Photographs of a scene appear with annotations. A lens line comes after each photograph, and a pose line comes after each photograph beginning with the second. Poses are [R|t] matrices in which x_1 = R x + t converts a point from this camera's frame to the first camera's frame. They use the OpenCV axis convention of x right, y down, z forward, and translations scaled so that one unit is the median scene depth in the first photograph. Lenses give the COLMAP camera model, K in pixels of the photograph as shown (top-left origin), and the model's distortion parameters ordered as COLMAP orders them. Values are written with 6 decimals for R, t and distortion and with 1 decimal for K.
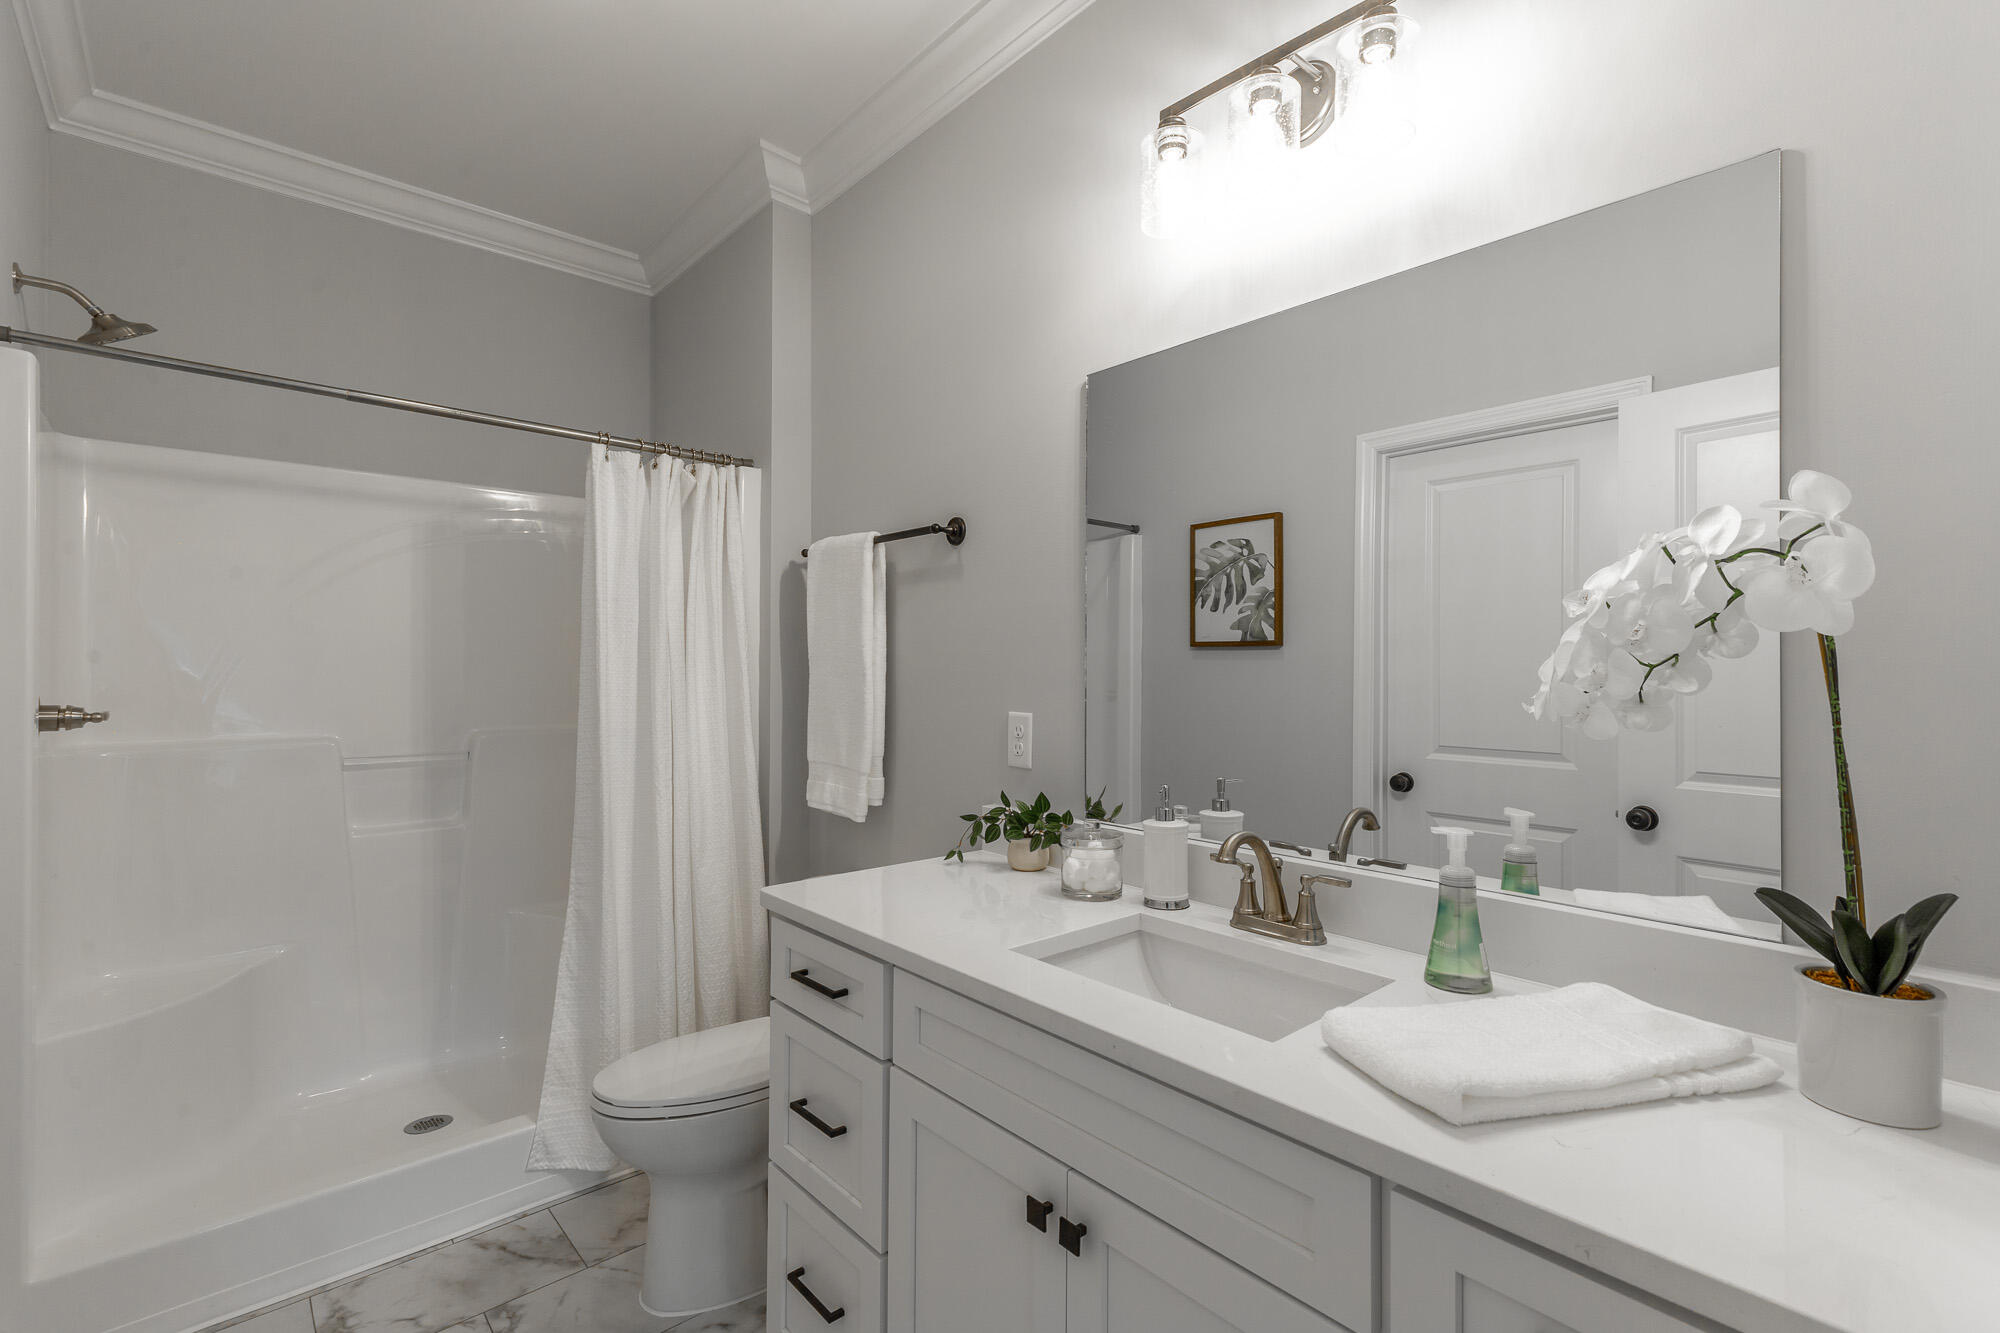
lens RADIAL K [[893.8, 0, 1000.0], [0, 893.8, 666.5], [0, 0, 1]] dist [0.001010, -0.005024]
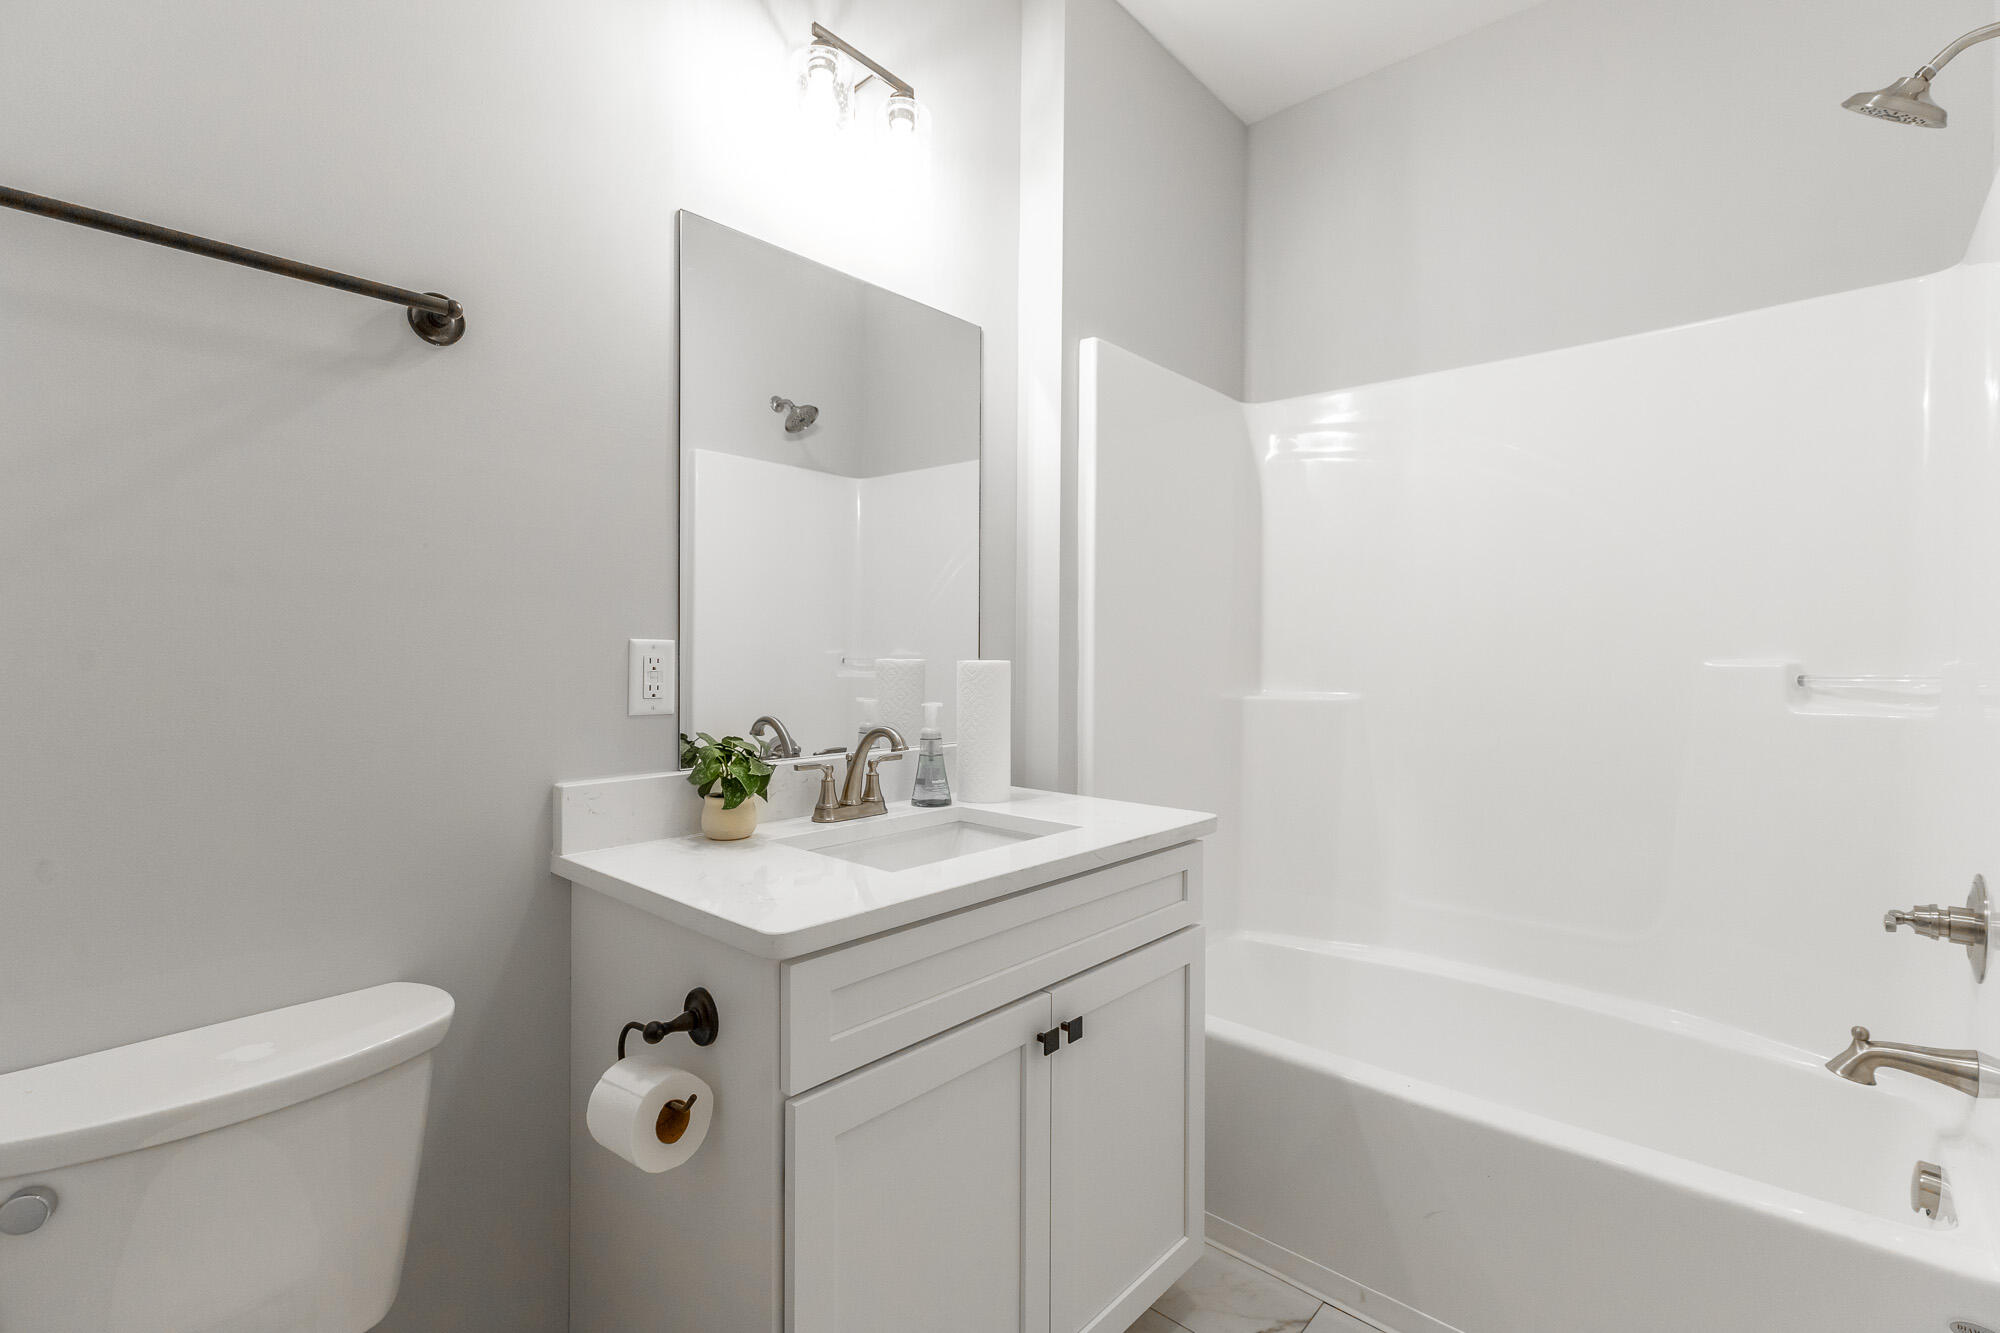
lens RADIAL K [[897.6, 0, 1026.9], [0, 897.6, 645.8], [0, 0, 1]] dist [0.039402, -0.006579]
pose [[-0.126767, 0.001500, 0.991931, -0.602597], [-0.004390, 0.999988, -0.002073, 0.053253], [-0.991923, -0.004617, -0.126759, 0.632593]]
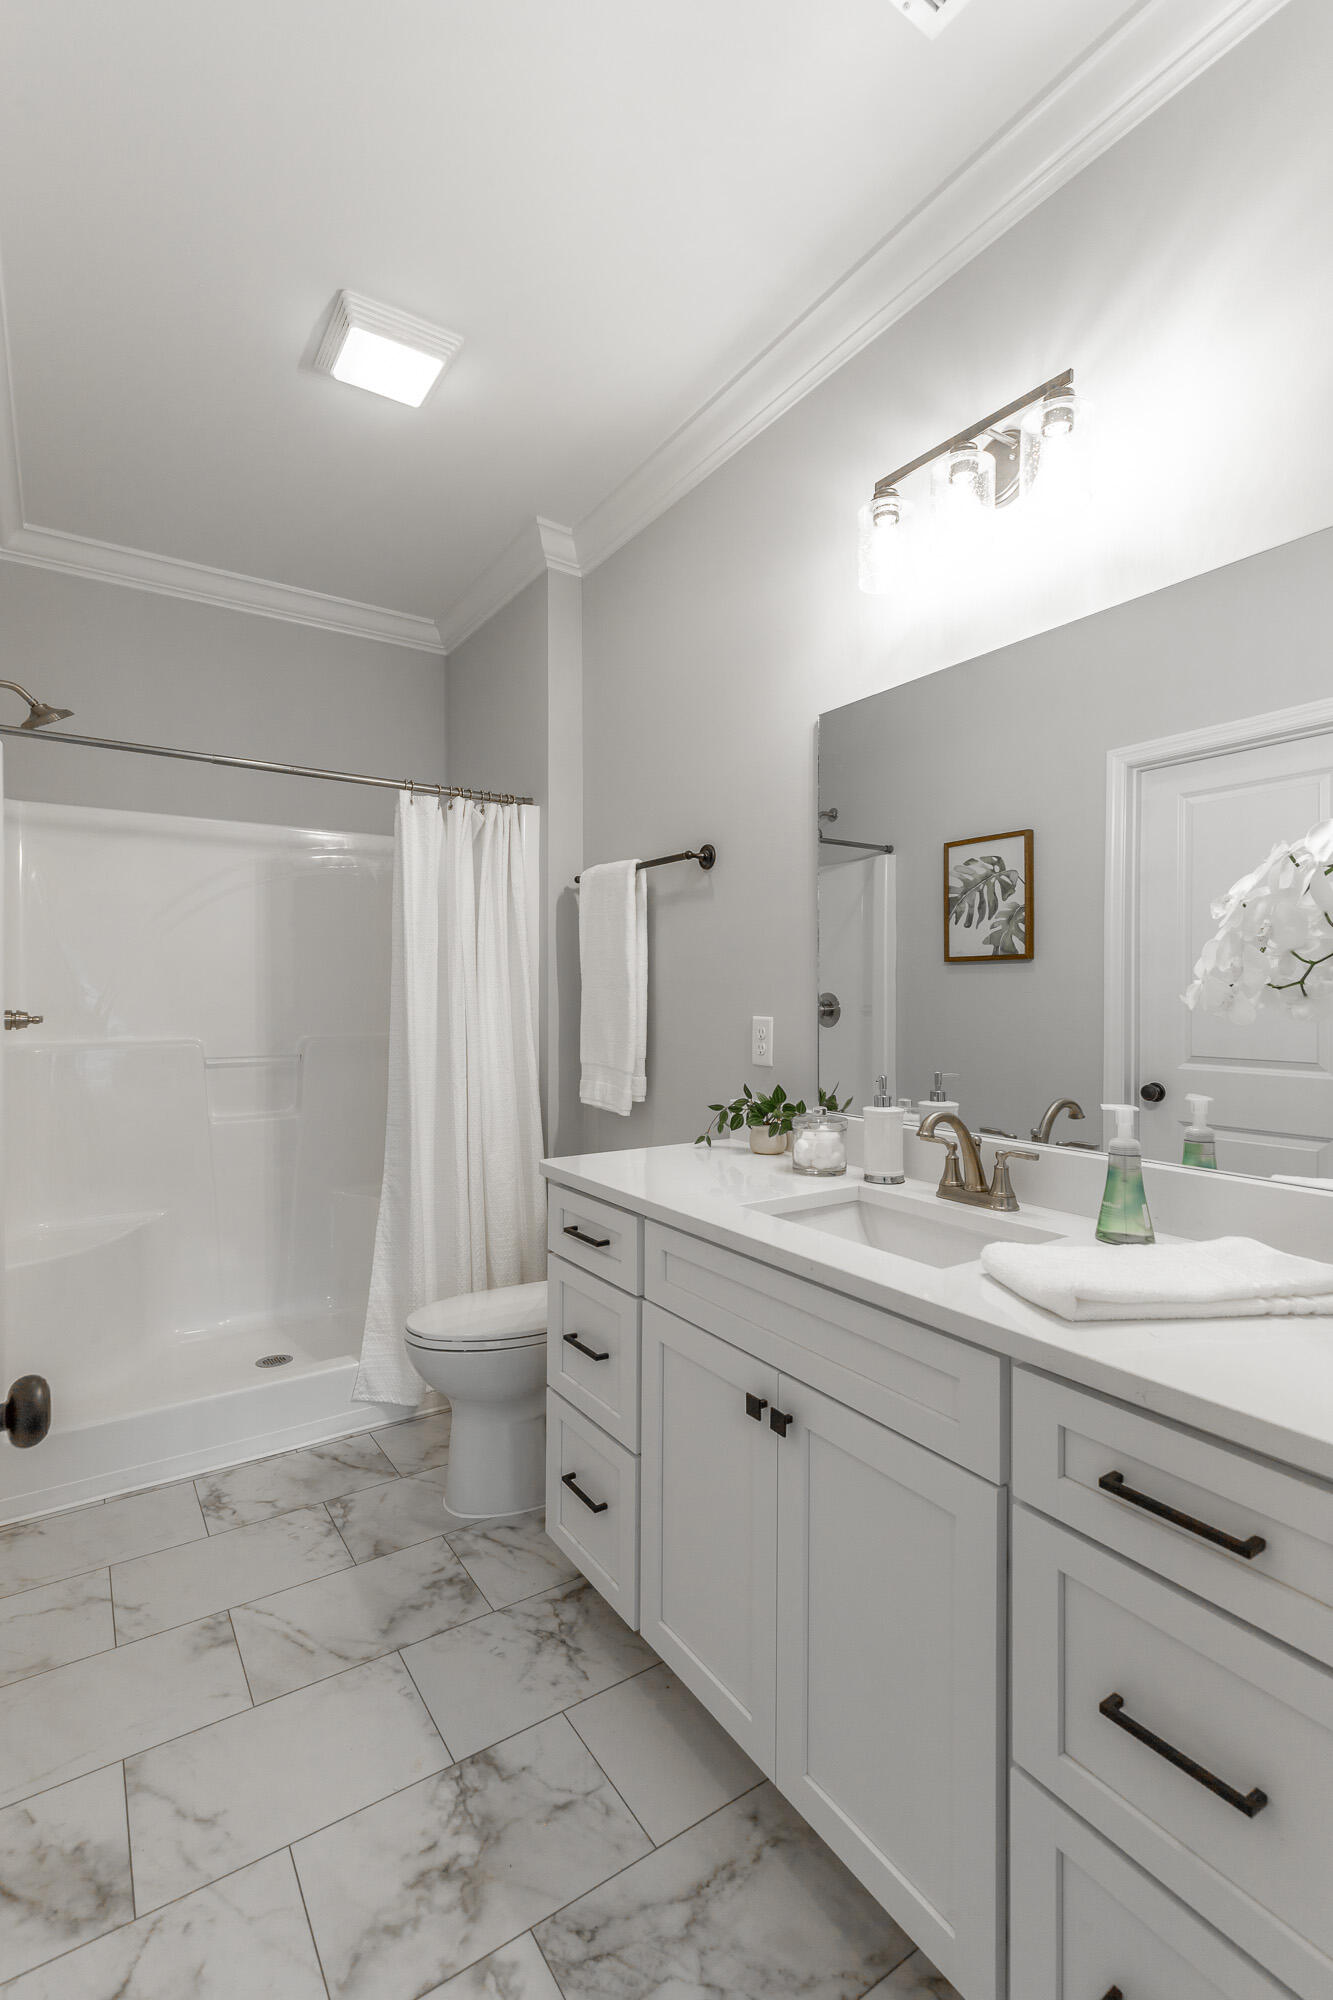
lens RADIAL K [[893.8, 0, 633.1], [0, 893.8, 1005.6], [0, 0, 1]] dist [0.001010, -0.005024]
pose [[0.986972, -0.000374, -0.160889, 0.041220], [0.003005, 0.999866, 0.016106, 0.018339], [0.160861, -0.016380, 0.986841, -0.133299]]
